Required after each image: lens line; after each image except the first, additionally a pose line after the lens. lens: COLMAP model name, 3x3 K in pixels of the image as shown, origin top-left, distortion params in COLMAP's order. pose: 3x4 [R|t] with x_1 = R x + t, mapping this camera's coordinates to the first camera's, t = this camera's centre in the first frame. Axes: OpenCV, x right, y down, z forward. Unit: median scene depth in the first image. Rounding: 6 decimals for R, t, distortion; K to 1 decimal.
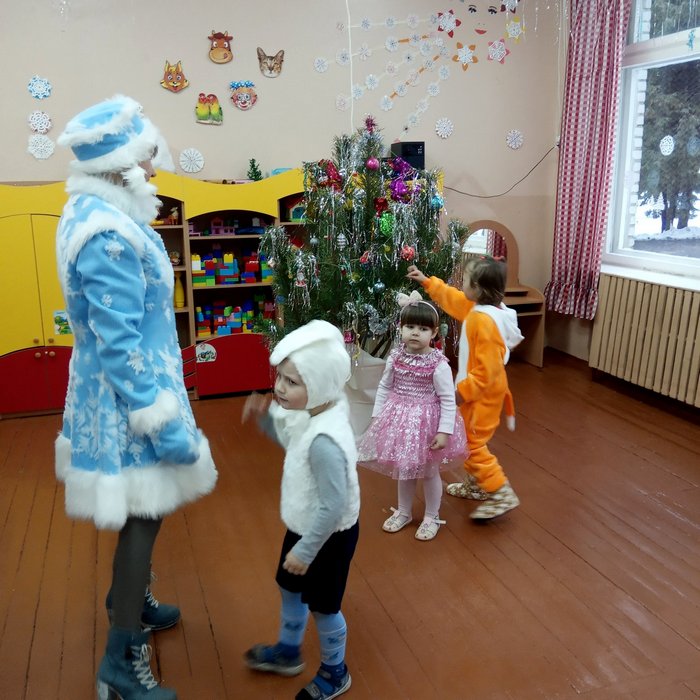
lens RADIAL K [[744.6, 0, 350.0], [0, 744.6, 350.0], [0, 0, 1]] dist [0.114151, -0.241266]
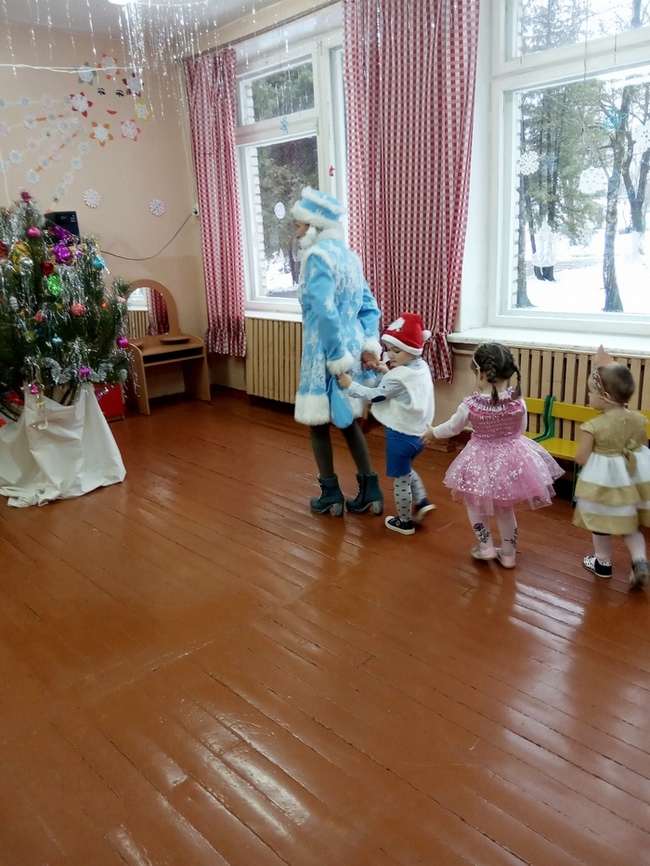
lens RADIAL K [[730.3, 0, 329.8], [0, 730.3, 428.3], [0, 0, 1]] dist [0.145642, -0.283376]
pose [[0.910292, -0.143850, 0.388169, -0.031366], [0.136355, 0.989547, 0.046947, 0.039164], [-0.390865, 0.010193, 0.920392, -0.152417]]
